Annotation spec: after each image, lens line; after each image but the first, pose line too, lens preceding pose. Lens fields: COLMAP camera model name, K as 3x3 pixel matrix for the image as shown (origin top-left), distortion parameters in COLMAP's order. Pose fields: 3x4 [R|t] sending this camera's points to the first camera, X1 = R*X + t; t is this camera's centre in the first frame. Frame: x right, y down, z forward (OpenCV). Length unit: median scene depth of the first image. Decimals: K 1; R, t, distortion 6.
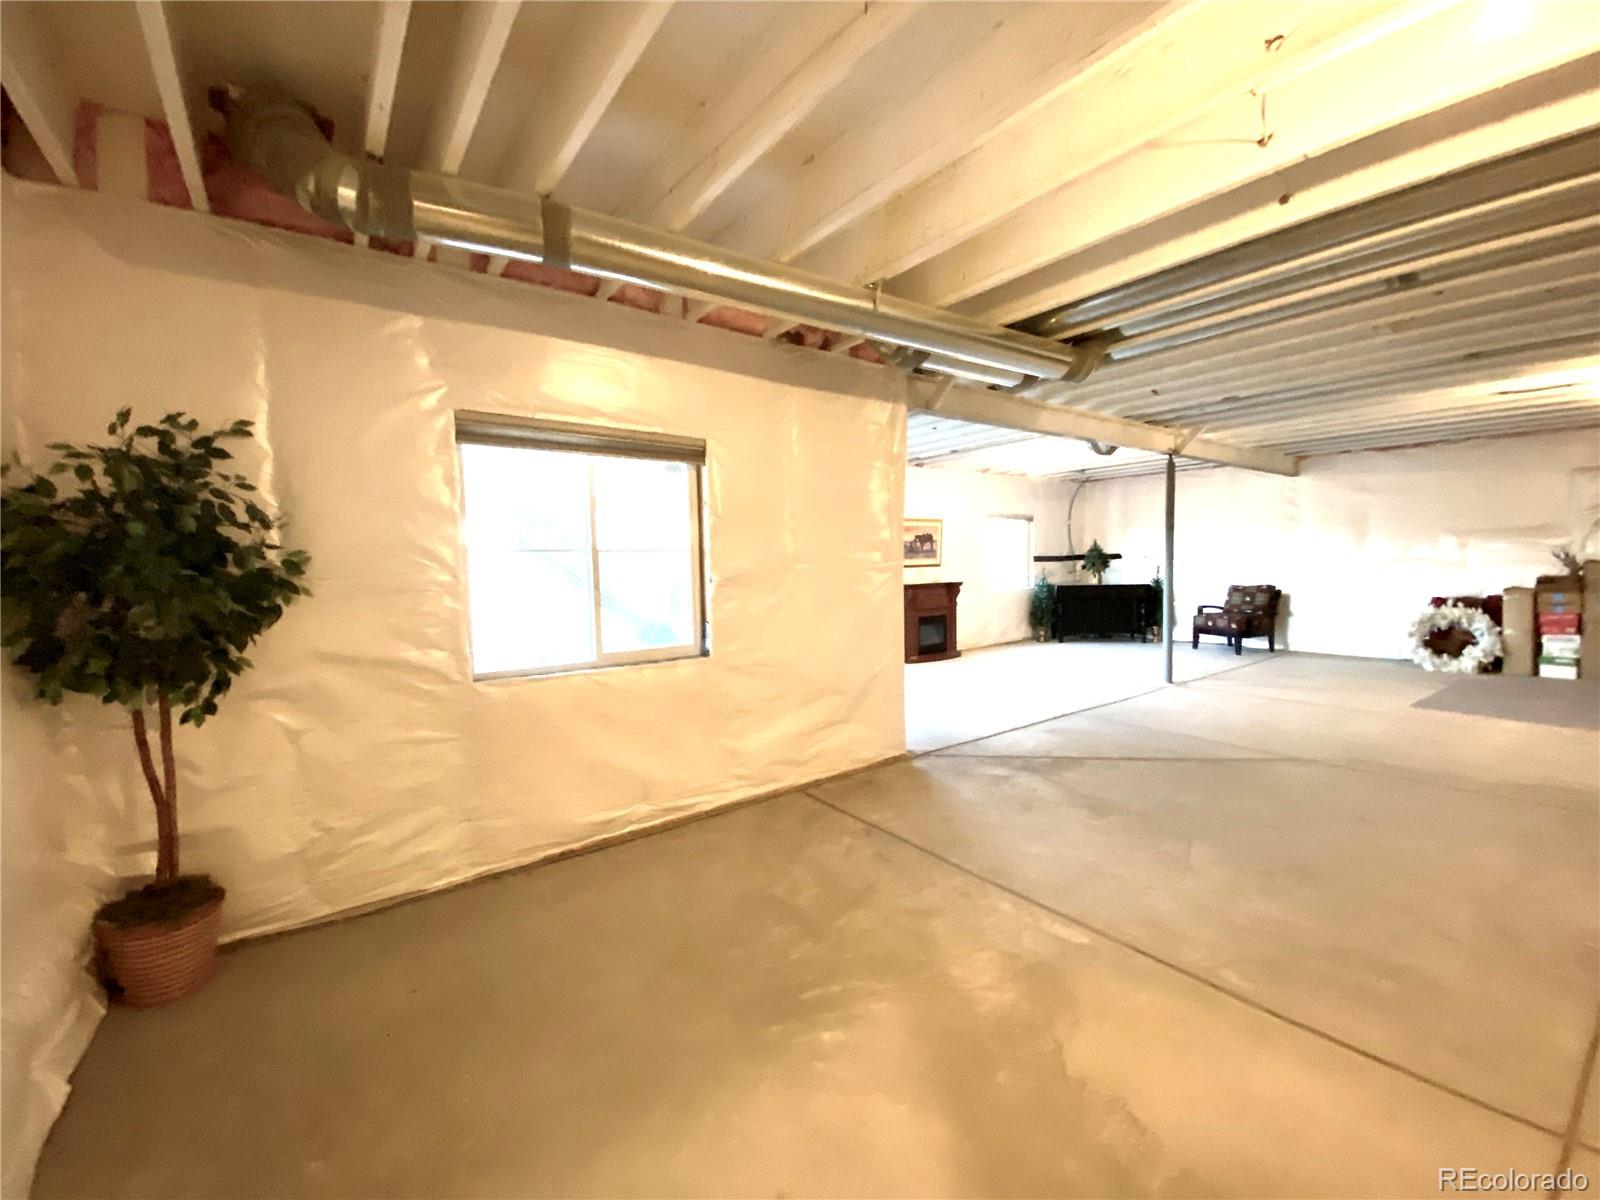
lens RADIAL K [[658.7, 0, 790.4], [0, 658.7, 593.1], [0, 0, 1]] dist [0.003406, -0.012726]
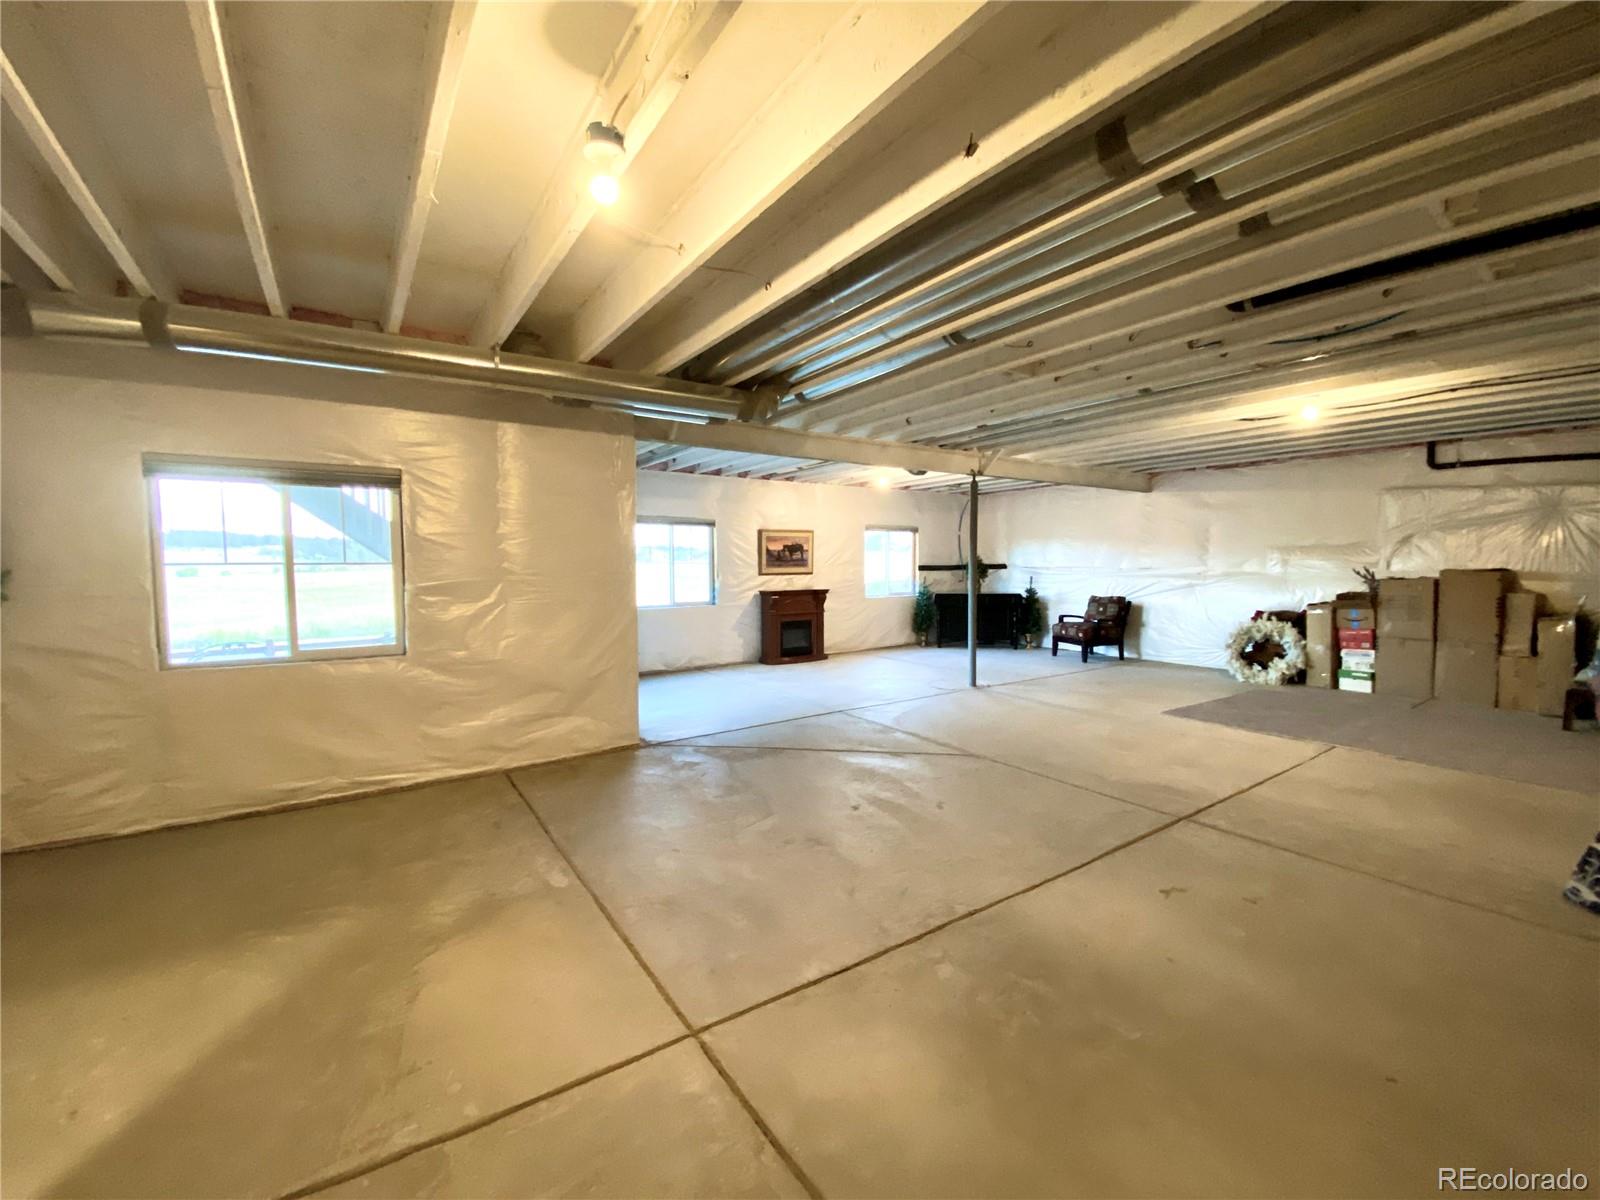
lens RADIAL K [[658.7, 0, 795.6], [0, 658.7, 590.2], [0, 0, 1]] dist [0.003406, -0.012726]
pose [[0.999454, 0.013617, -0.030104, 0.308124], [-0.013788, 0.999890, -0.005470, -0.011957], [0.030026, 0.005883, 0.999532, -0.082378]]
